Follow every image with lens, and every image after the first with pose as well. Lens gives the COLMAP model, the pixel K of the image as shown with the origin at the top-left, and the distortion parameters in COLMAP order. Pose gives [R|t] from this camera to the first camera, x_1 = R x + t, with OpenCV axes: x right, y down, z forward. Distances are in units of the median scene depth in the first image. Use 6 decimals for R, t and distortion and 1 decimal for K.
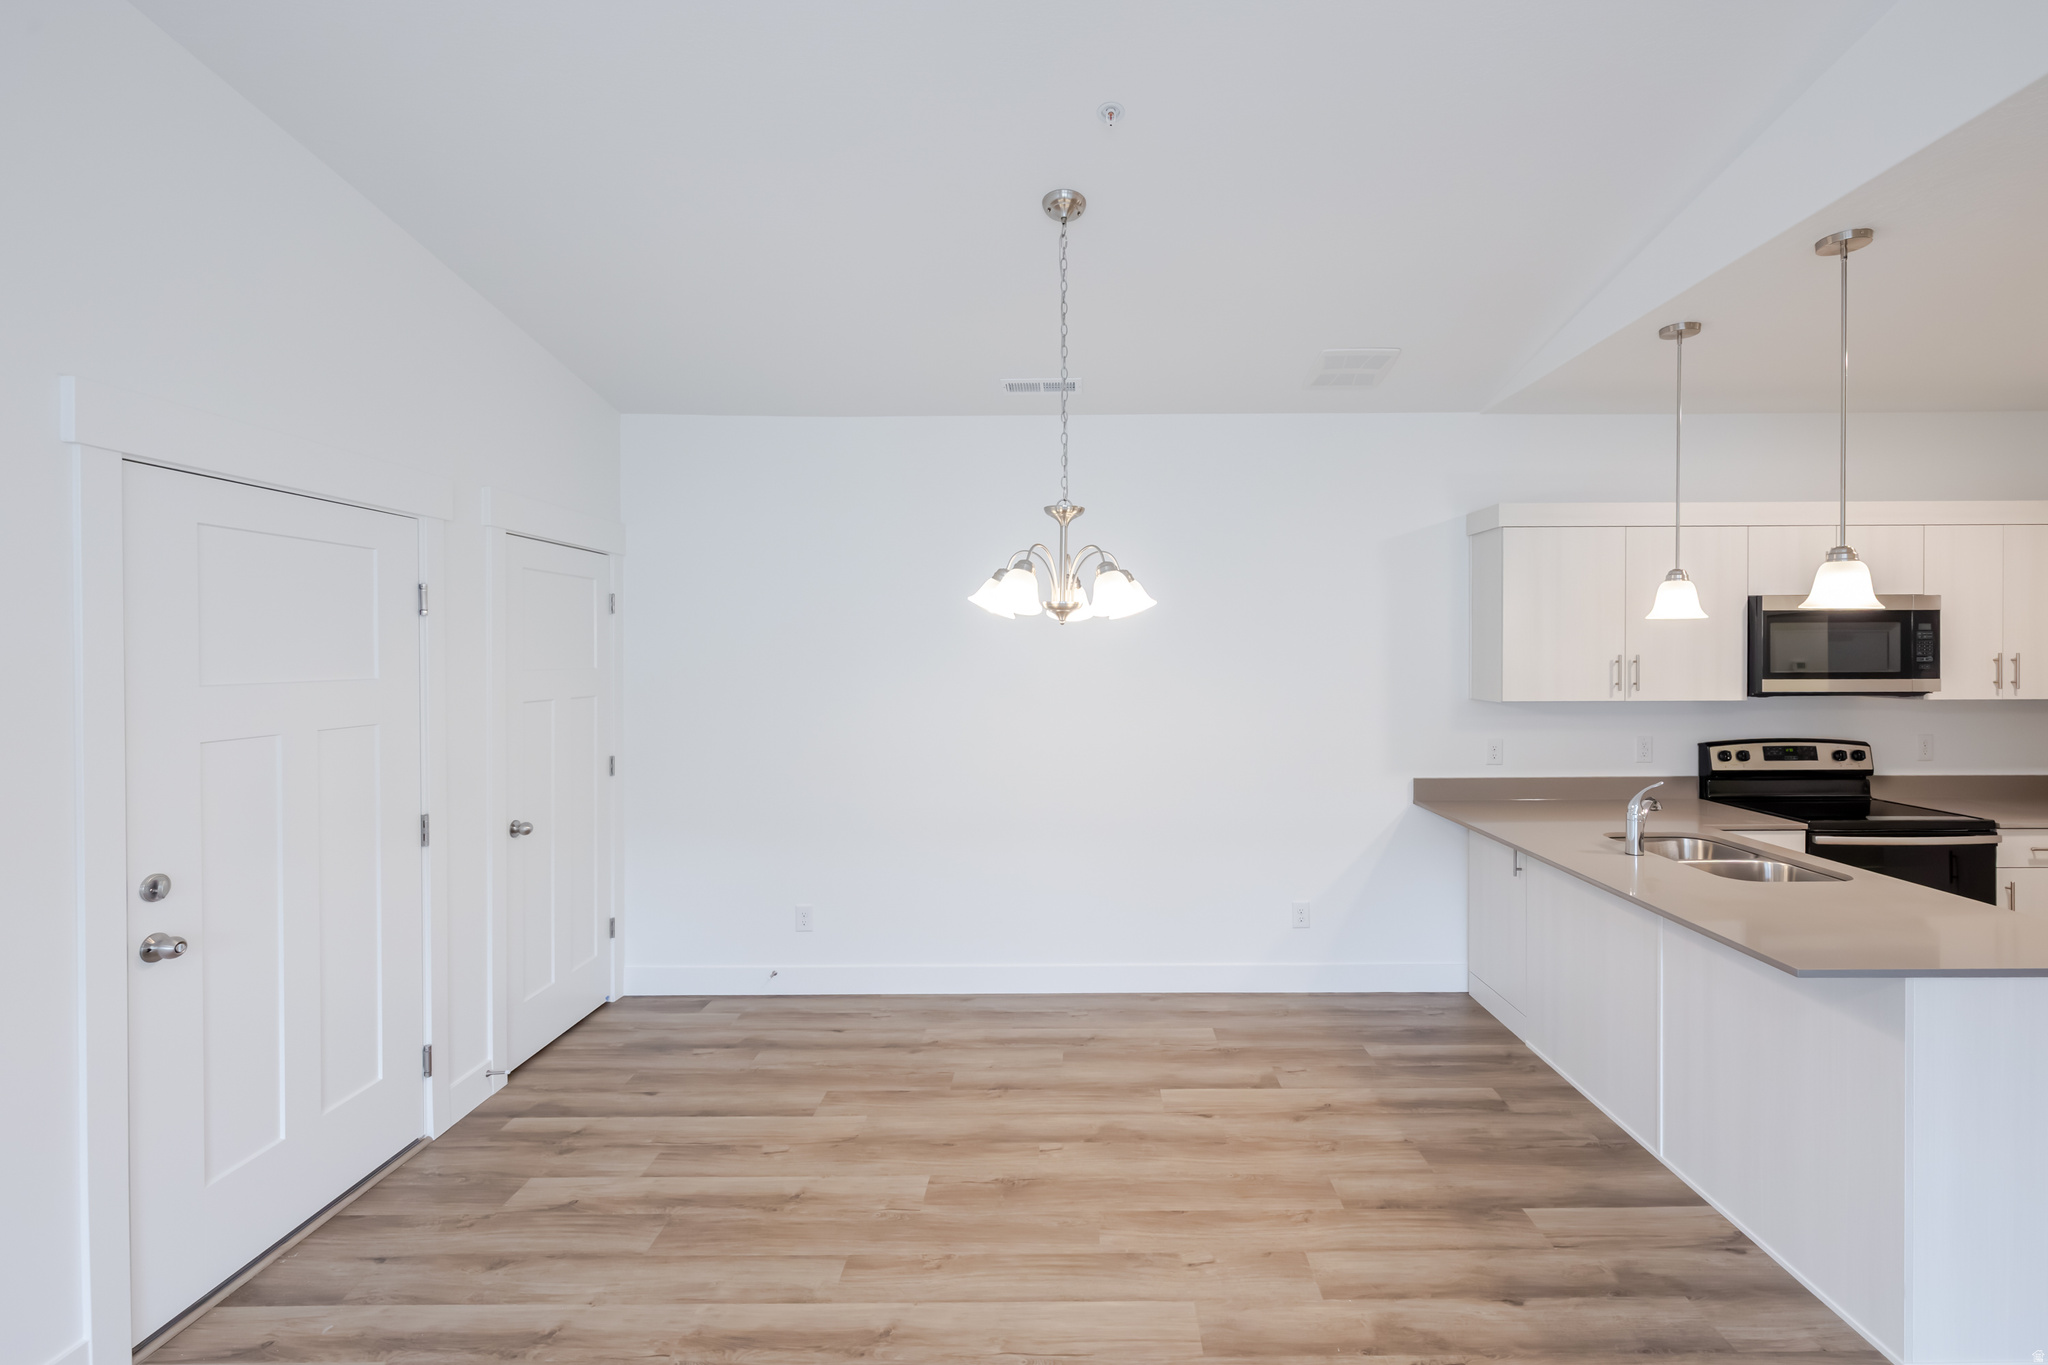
lens RADIAL K [[905.7, 0, 1079.1], [0, 905.7, 702.9], [0, 0, 1]] dist [0.005522, -0.000136]
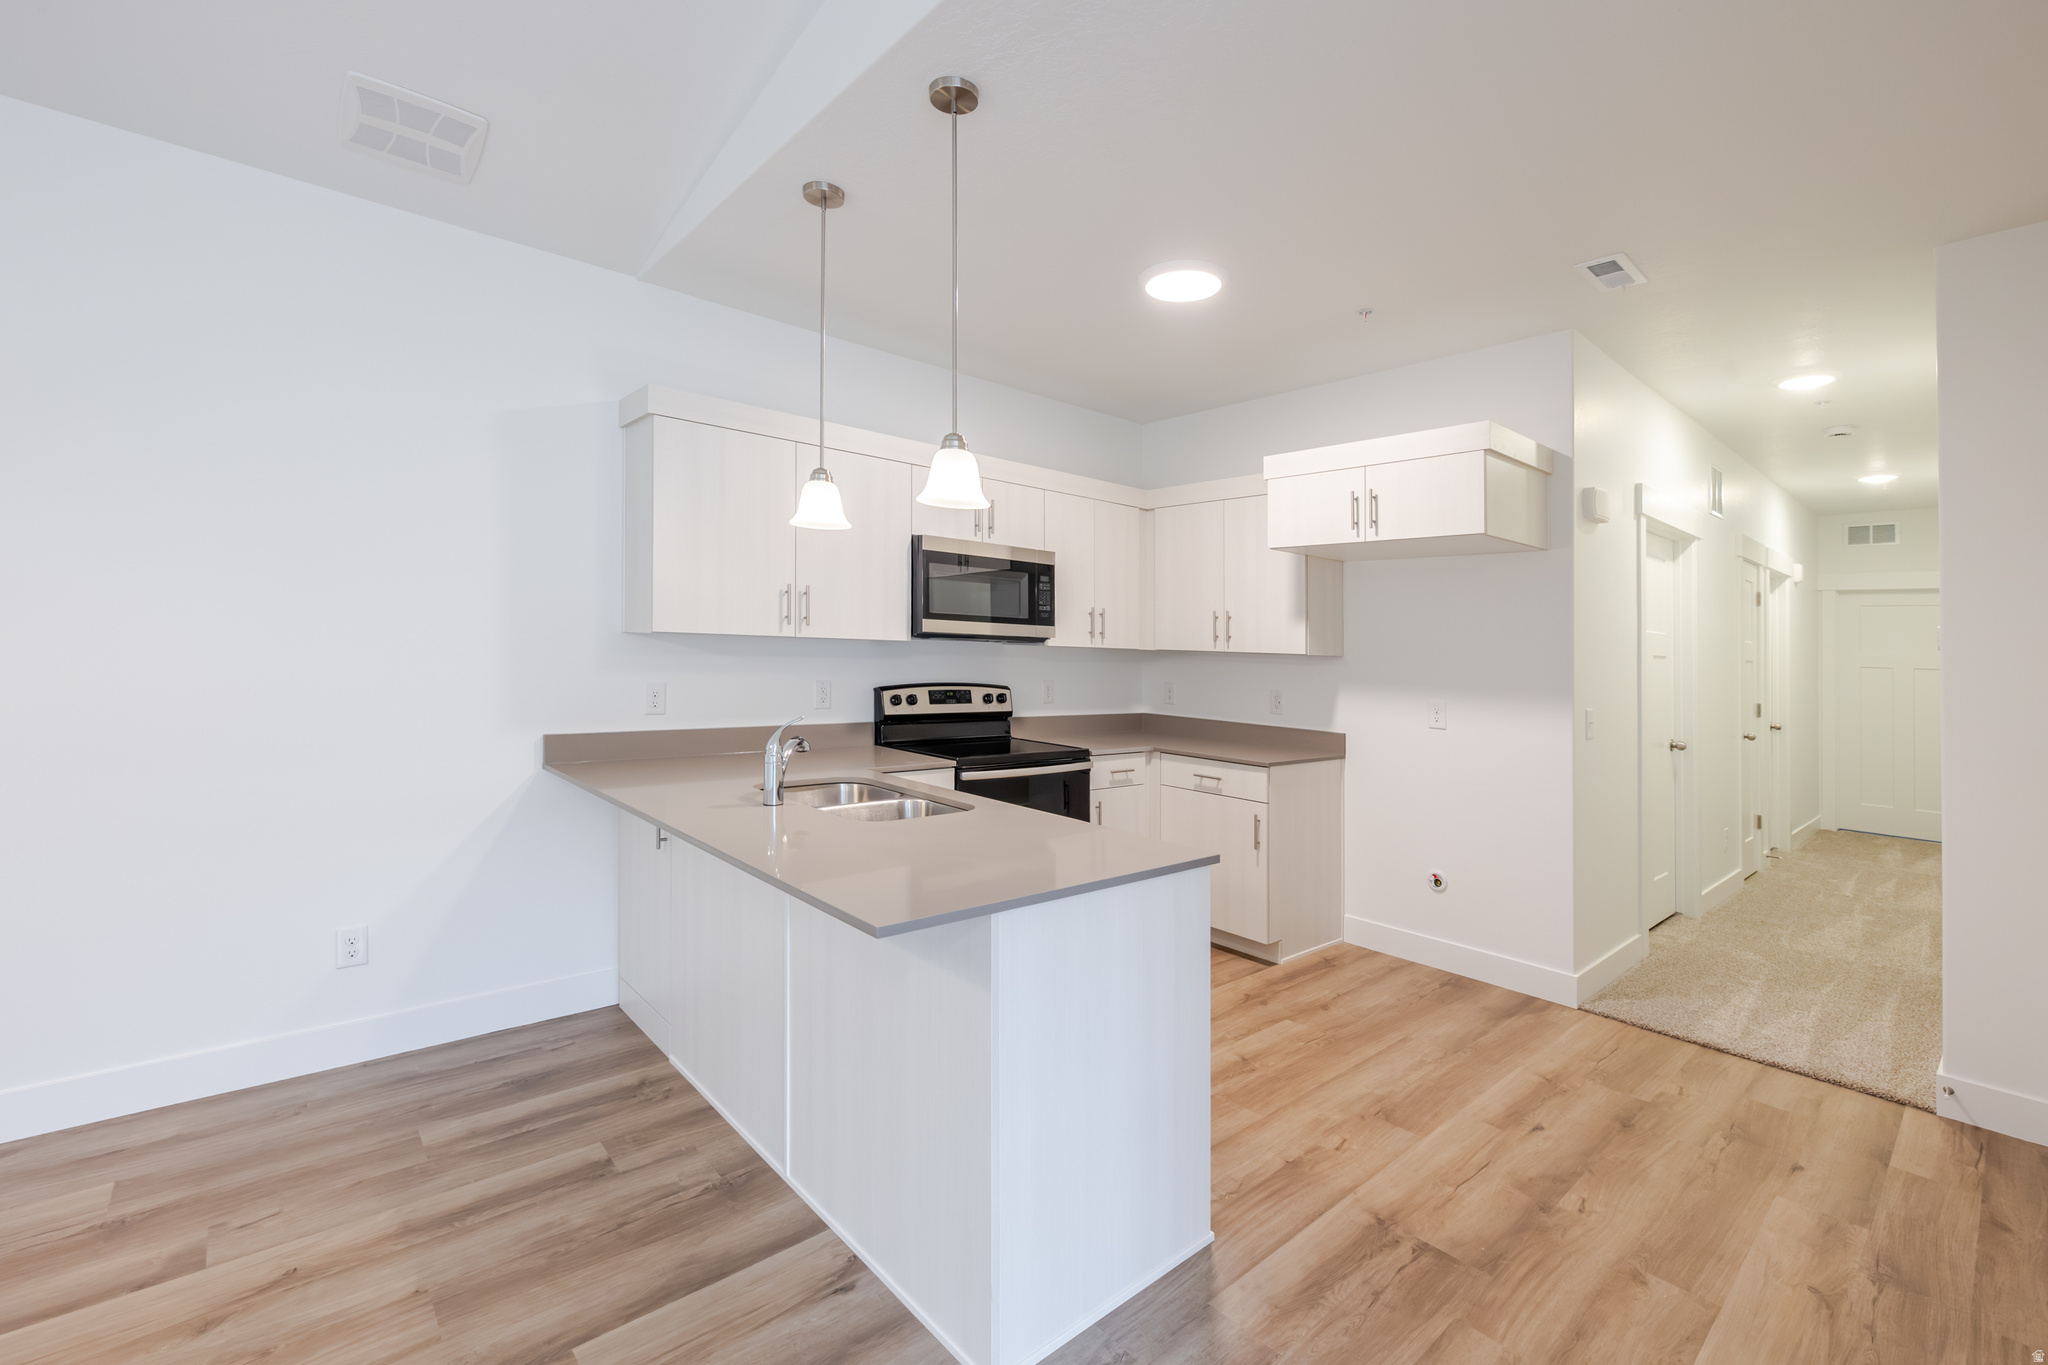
lens RADIAL K [[885.9, 0, 1040.8], [0, 885.9, 664.1], [0, 0, 1]] dist [0.008445, 0.000157]
pose [[0.753962, 0.017161, 0.656694, 0.215693], [0.002042, 0.999593, -0.028466, 0.051210], [-0.656915, 0.022803, 0.753620, 0.188320]]
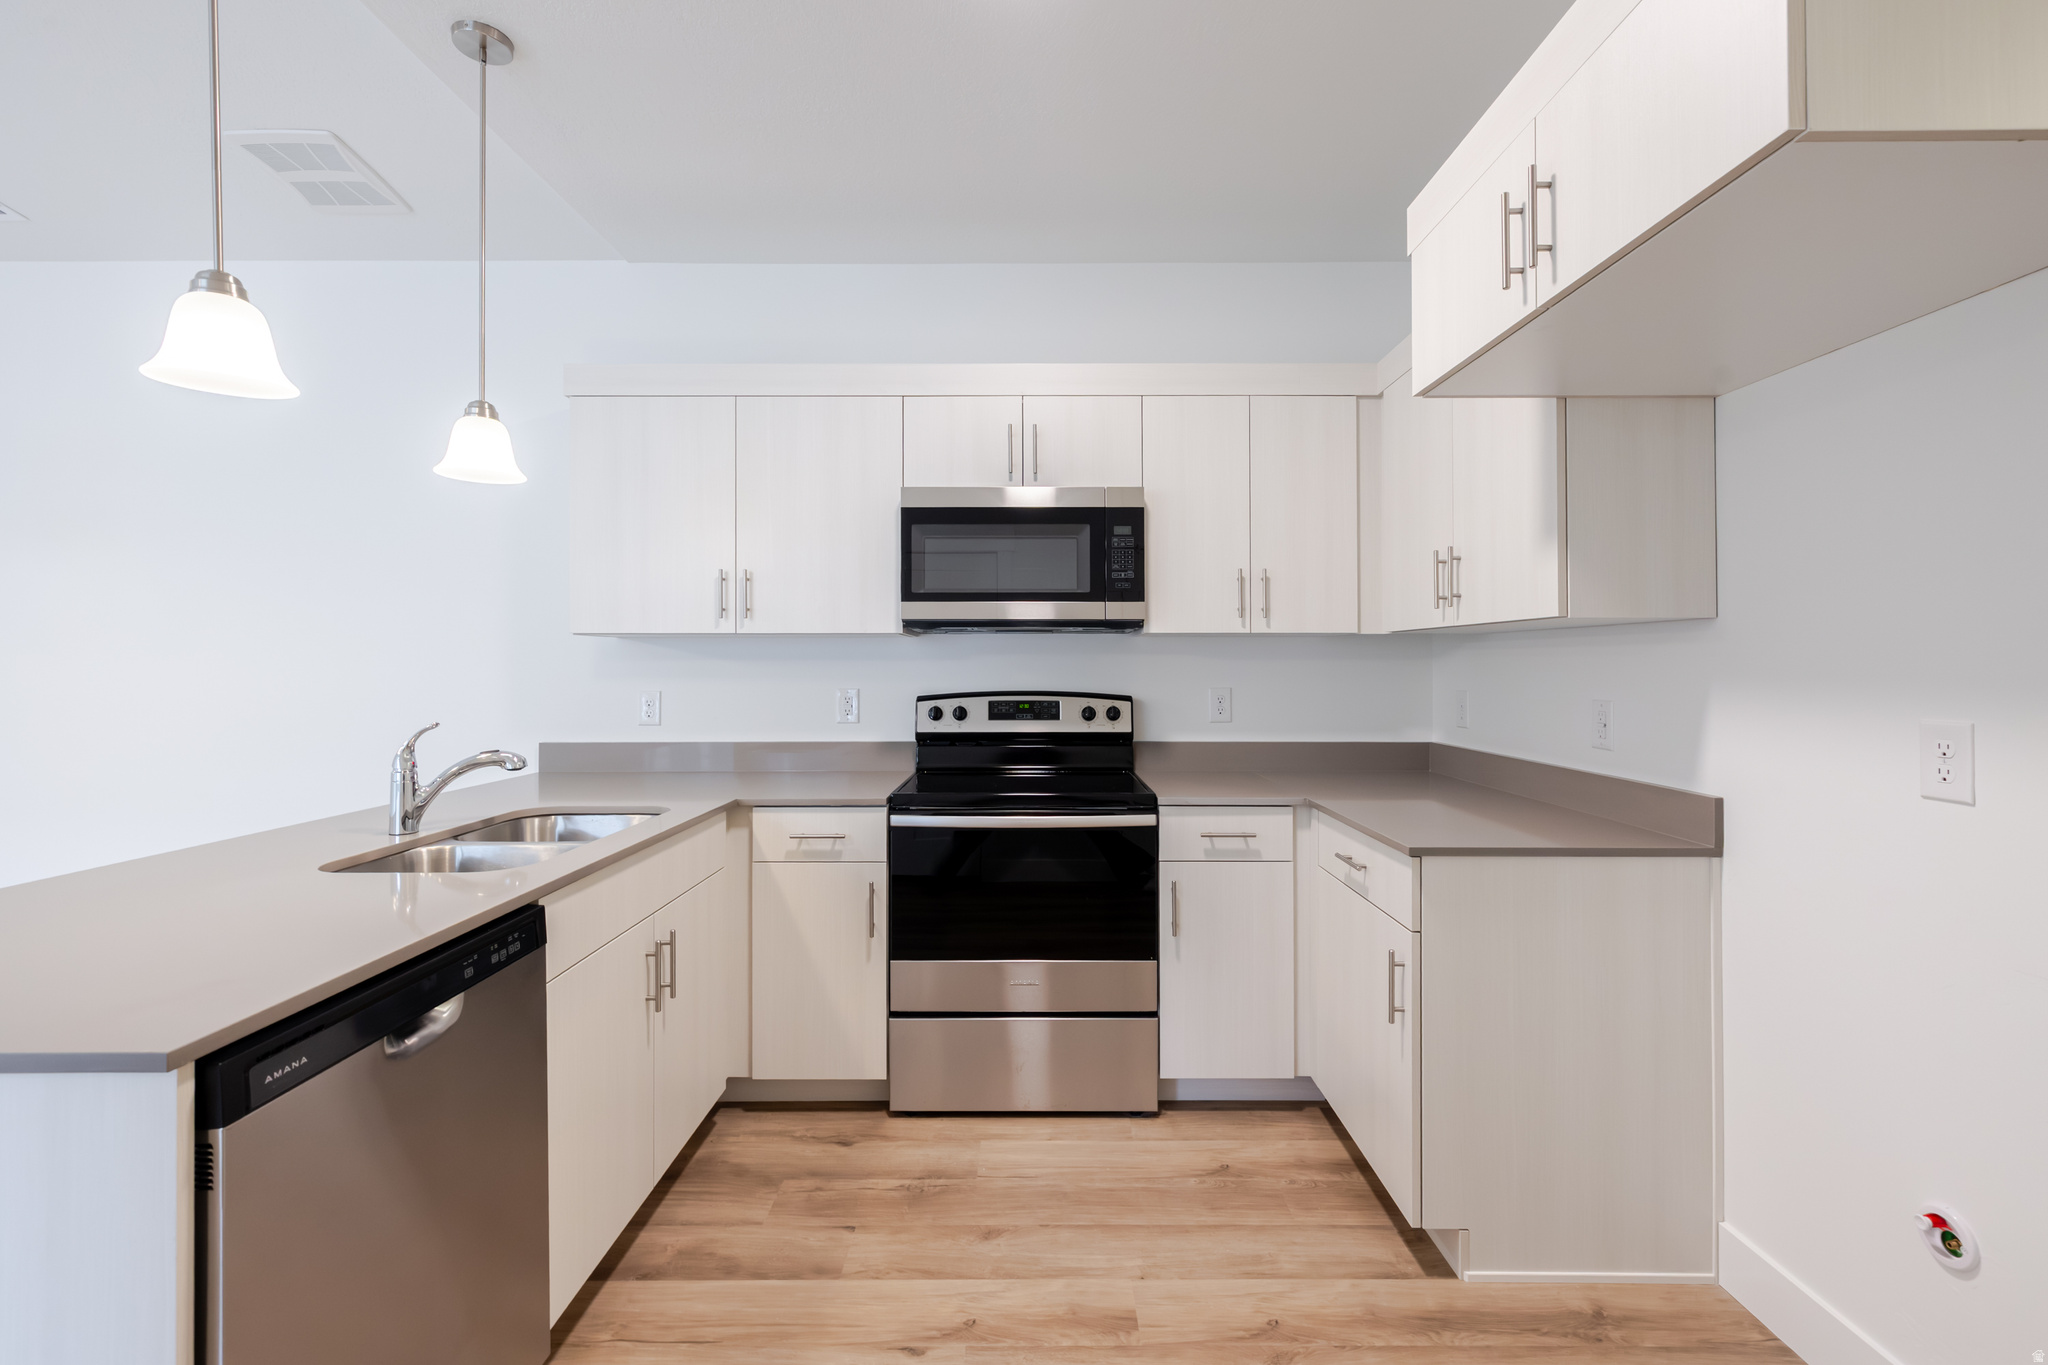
lens RADIAL K [[885.9, 0, 992.5], [0, 885.9, 695.2], [0, 0, 1]] dist [0.008445, 0.000157]
pose [[0.999969, 0.004007, -0.006786, 0.829792], [-0.004146, 0.999779, -0.020596, 0.063294], [0.006702, 0.020624, 0.999765, 0.293049]]
